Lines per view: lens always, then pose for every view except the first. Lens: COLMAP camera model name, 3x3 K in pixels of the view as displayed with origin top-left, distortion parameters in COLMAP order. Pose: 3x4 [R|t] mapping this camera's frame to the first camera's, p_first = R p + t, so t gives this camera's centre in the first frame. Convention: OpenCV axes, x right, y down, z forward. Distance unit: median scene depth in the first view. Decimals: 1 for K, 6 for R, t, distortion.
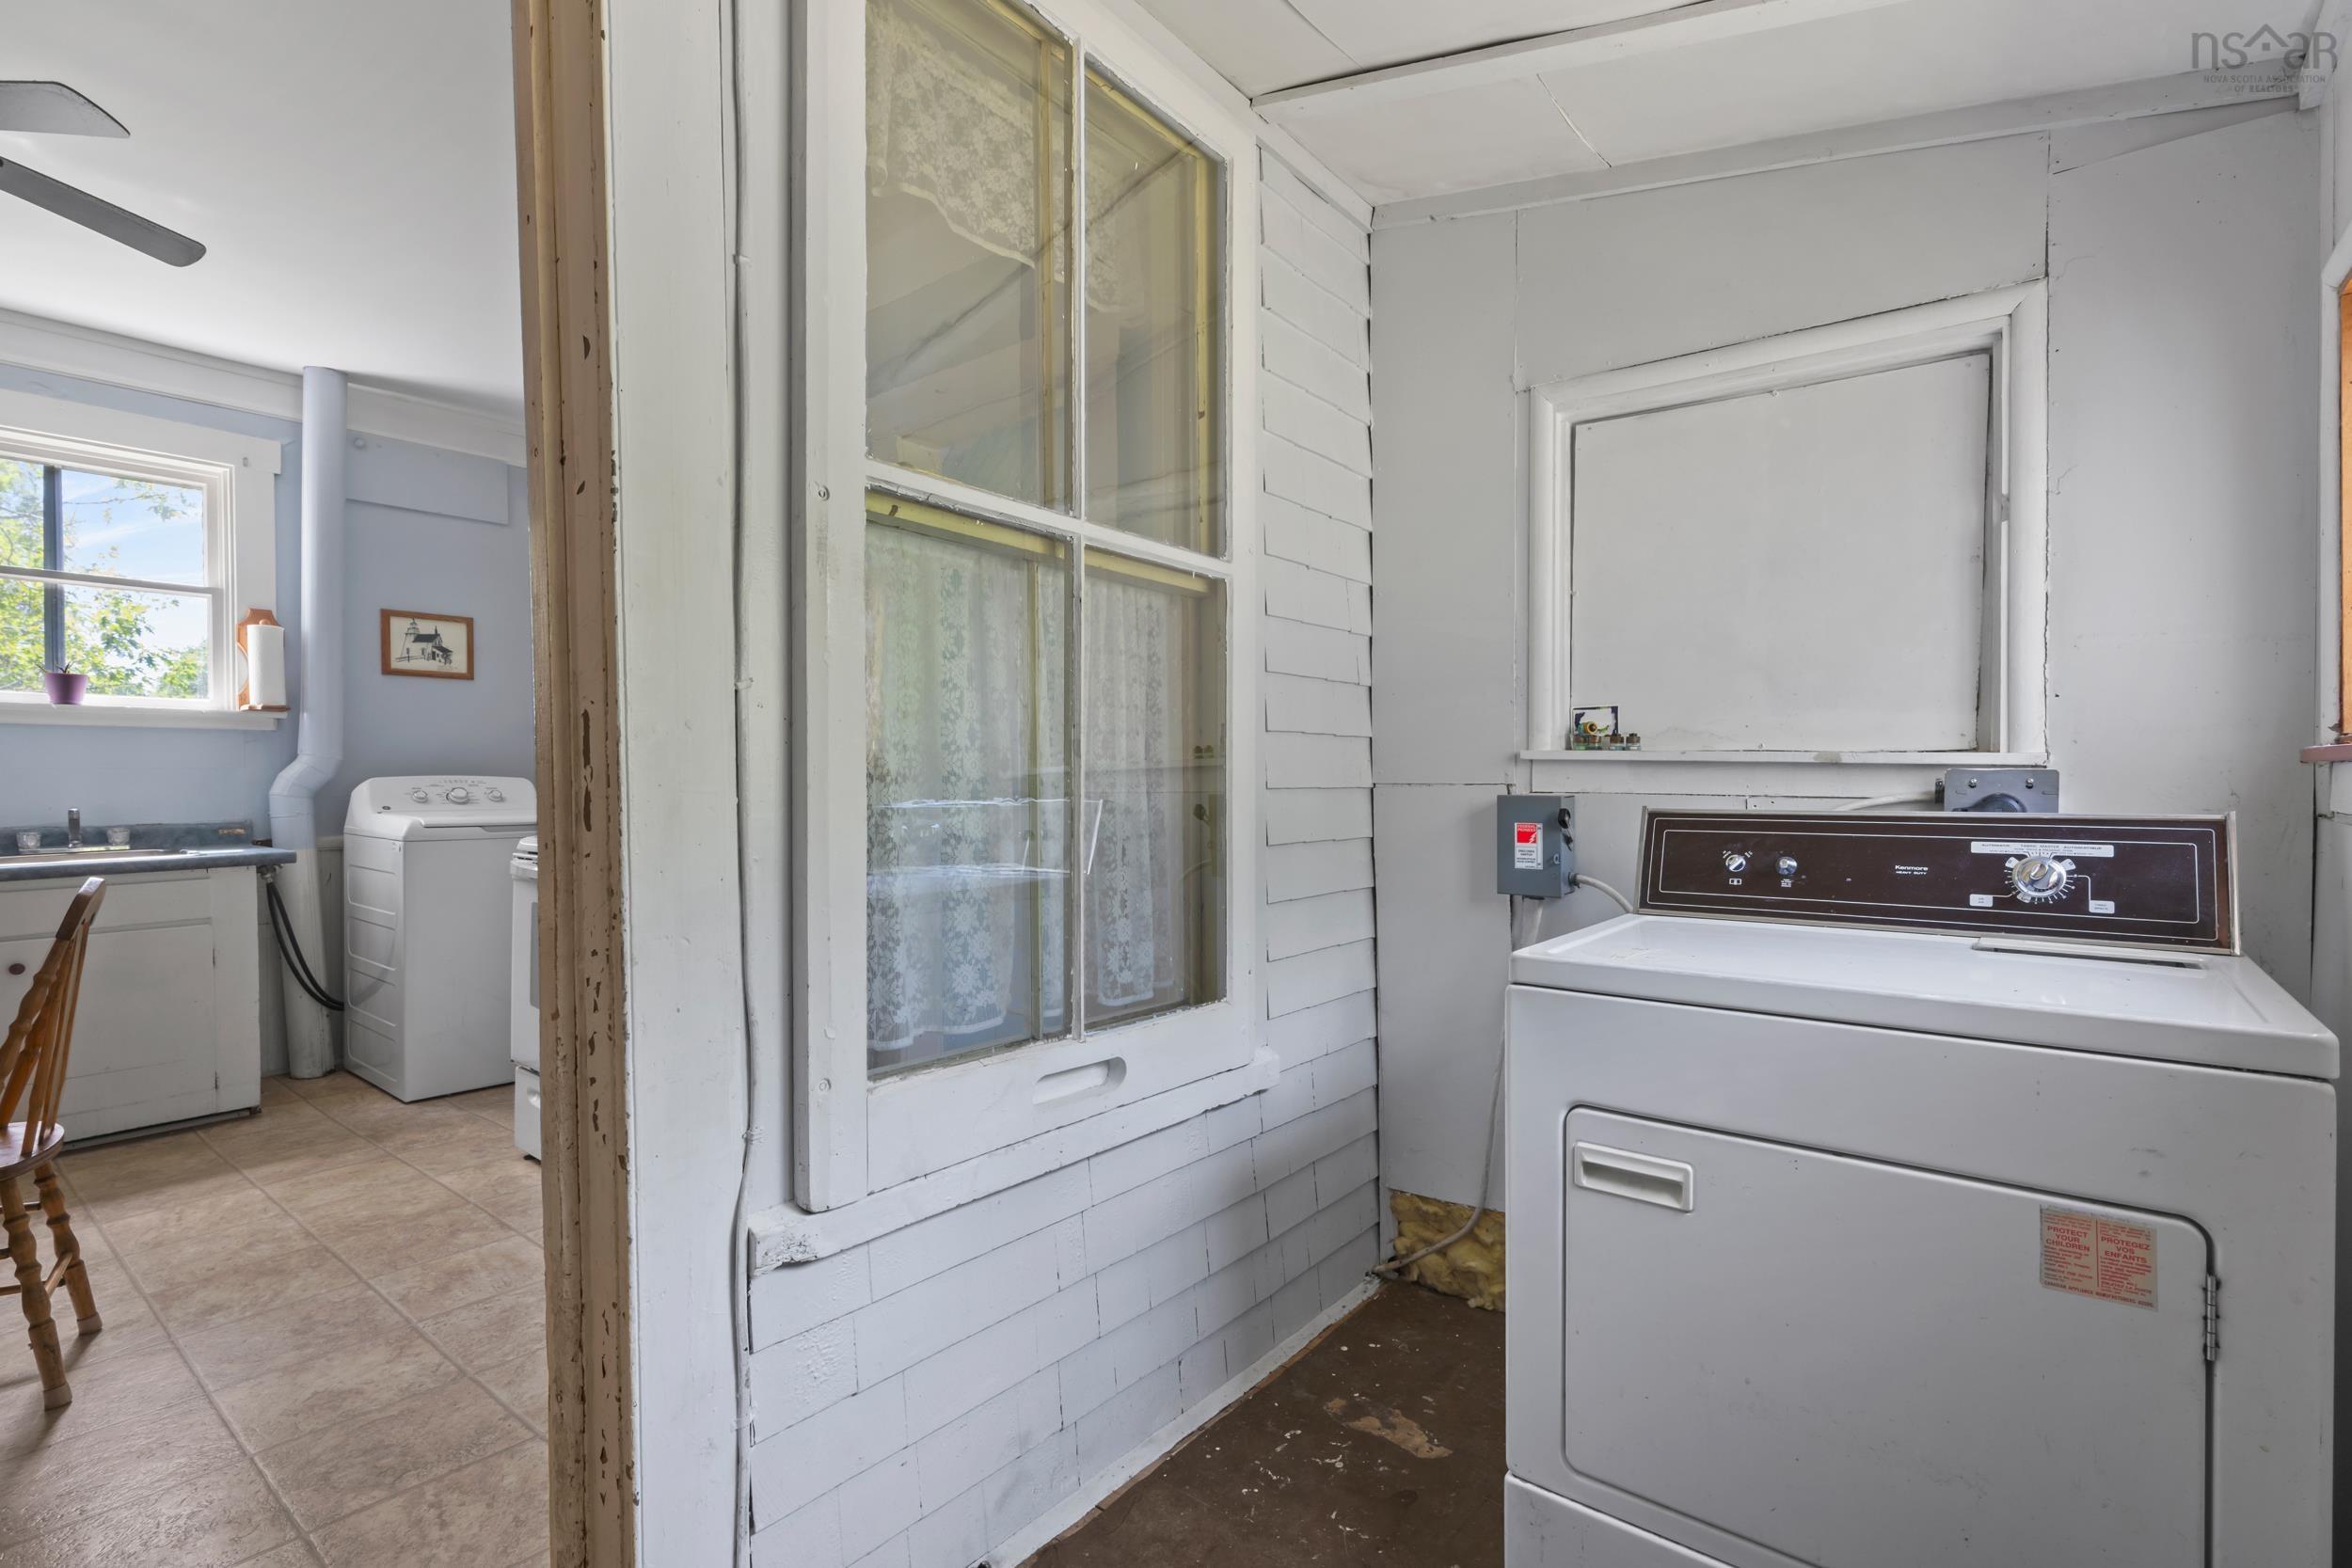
lens RADIAL K [[1093.4, 0, 1184.3], [0, 1093.4, 788.0], [0, 0, 1]] dist [0.000598, 0.000061]
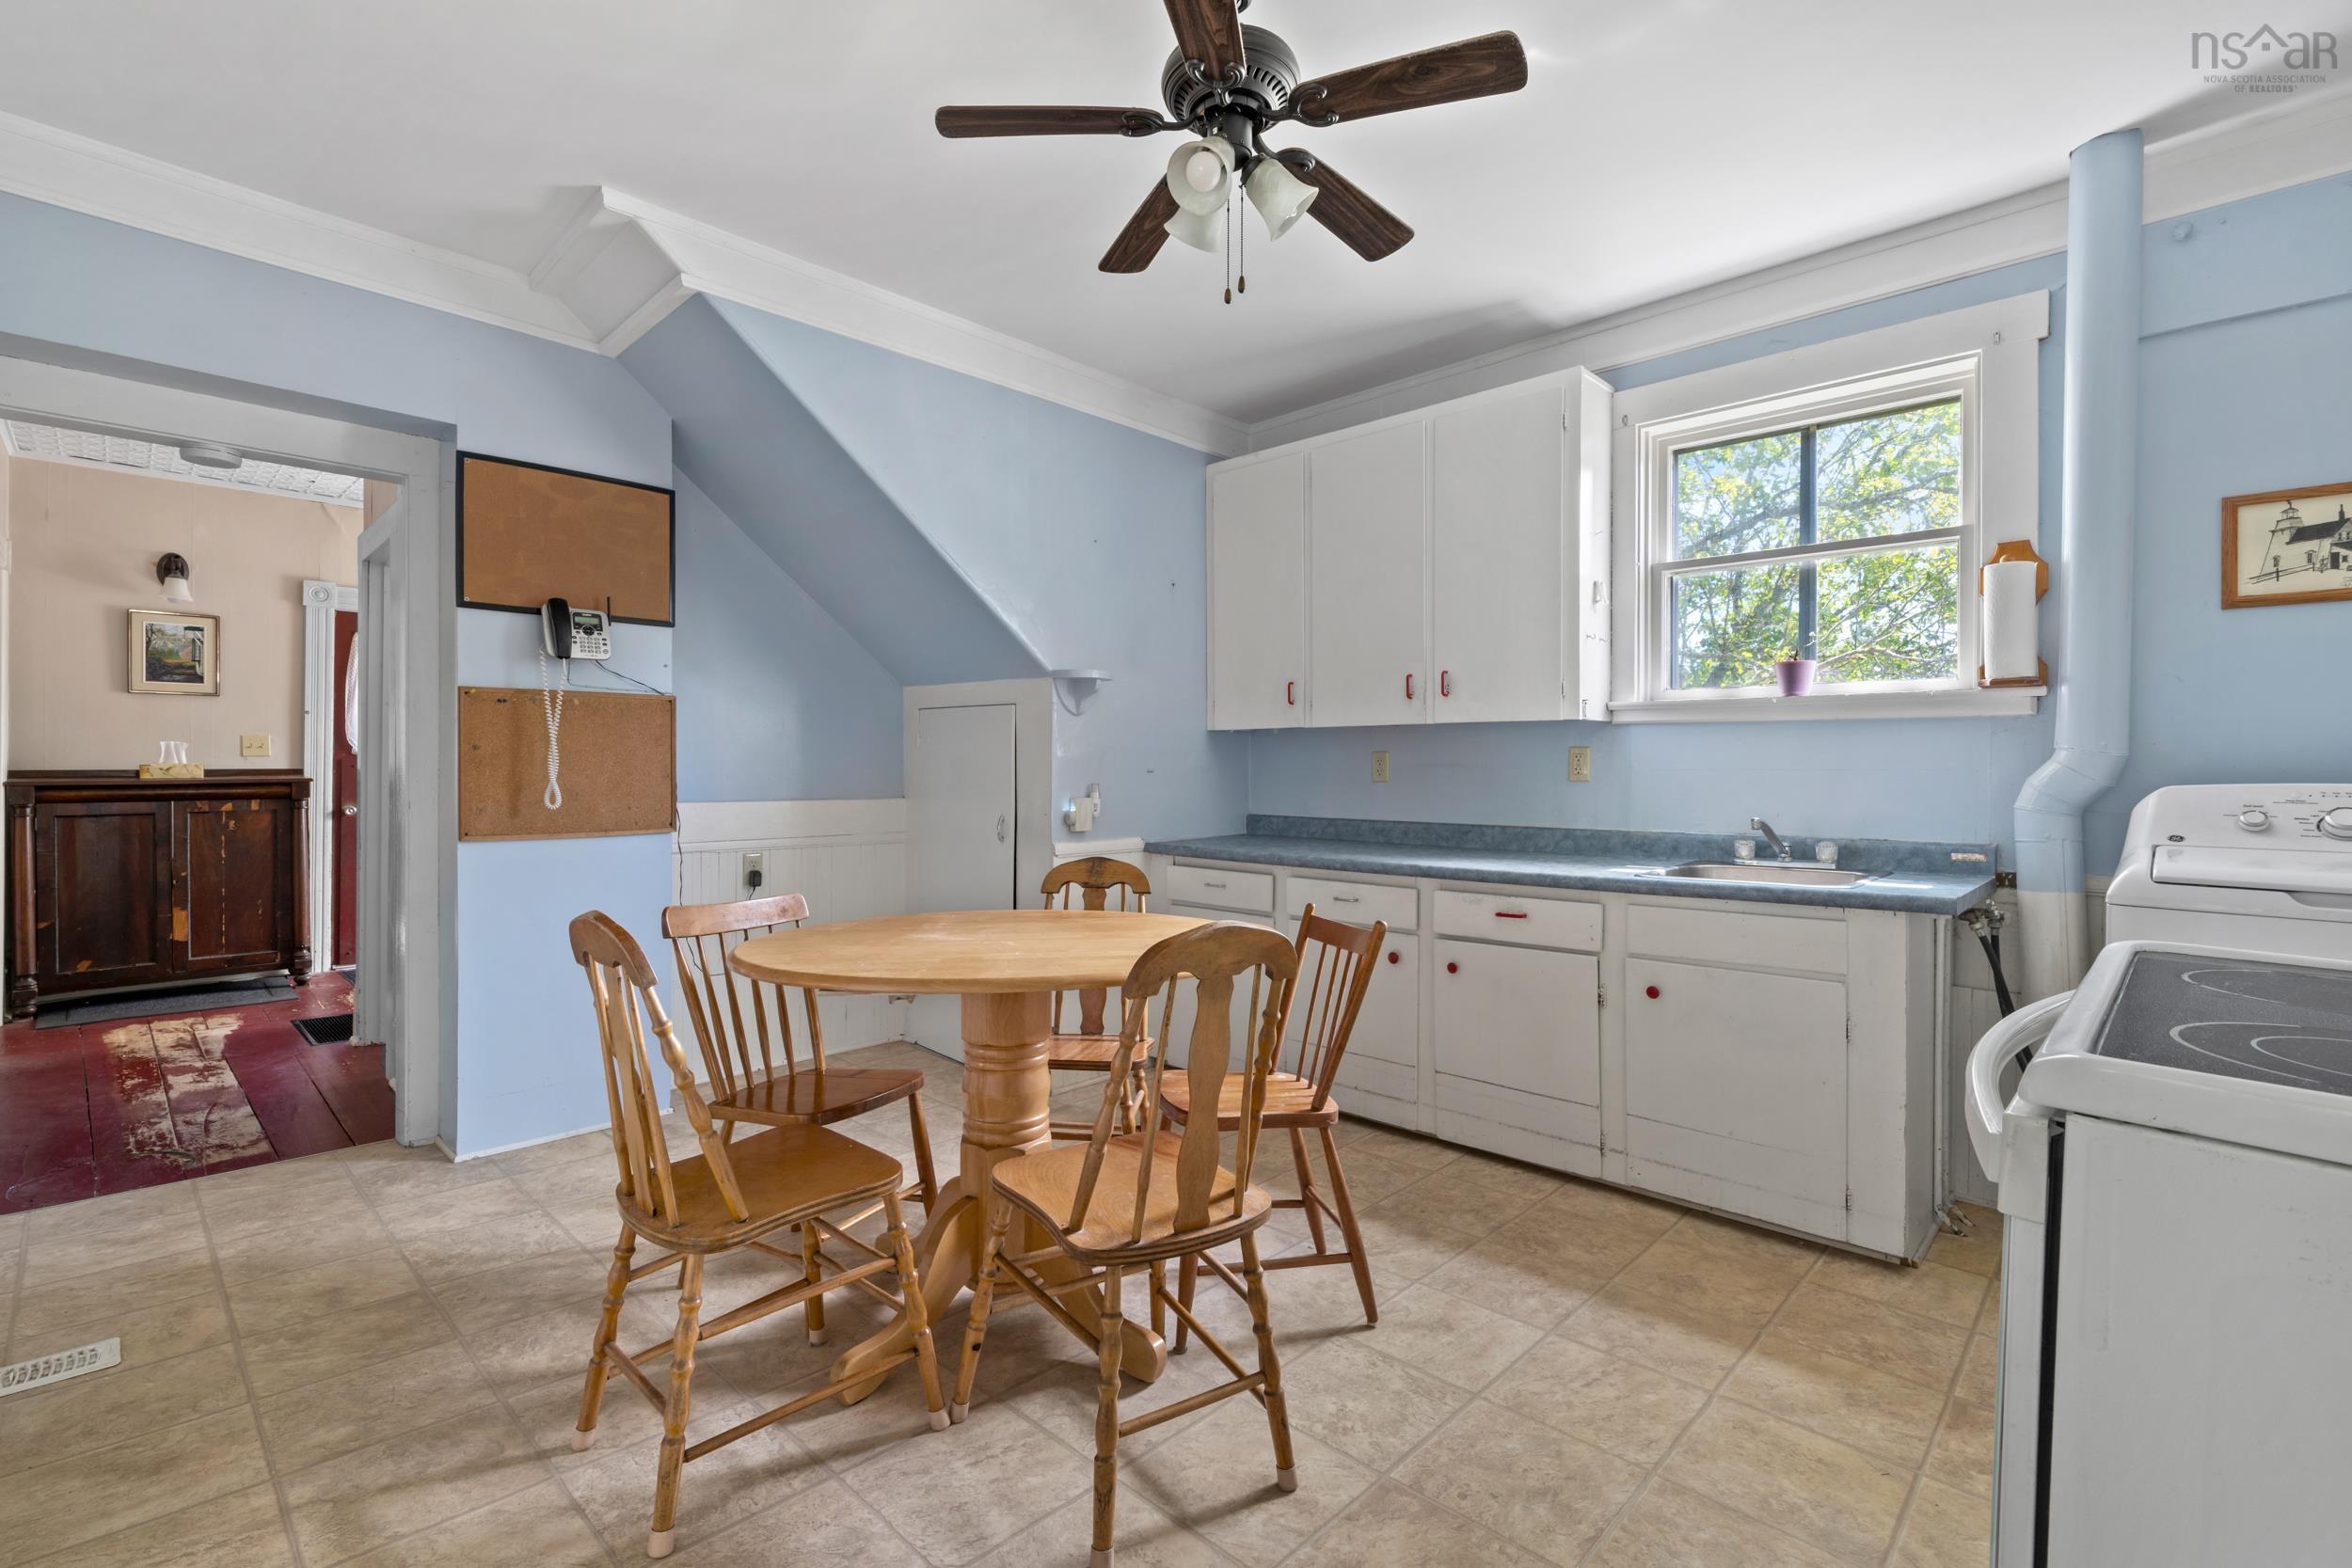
lens RADIAL K [[1046.6, 0, 1183.8], [0, 1046.6, 772.9], [0, 0, 1]] dist [0.000976, 0.000147]
pose [[-0.093824, 0.008455, -0.995553, -0.127890], [-0.009812, 0.999908, 0.009417, -0.016918], [0.995540, 0.010652, -0.093733, 0.537492]]
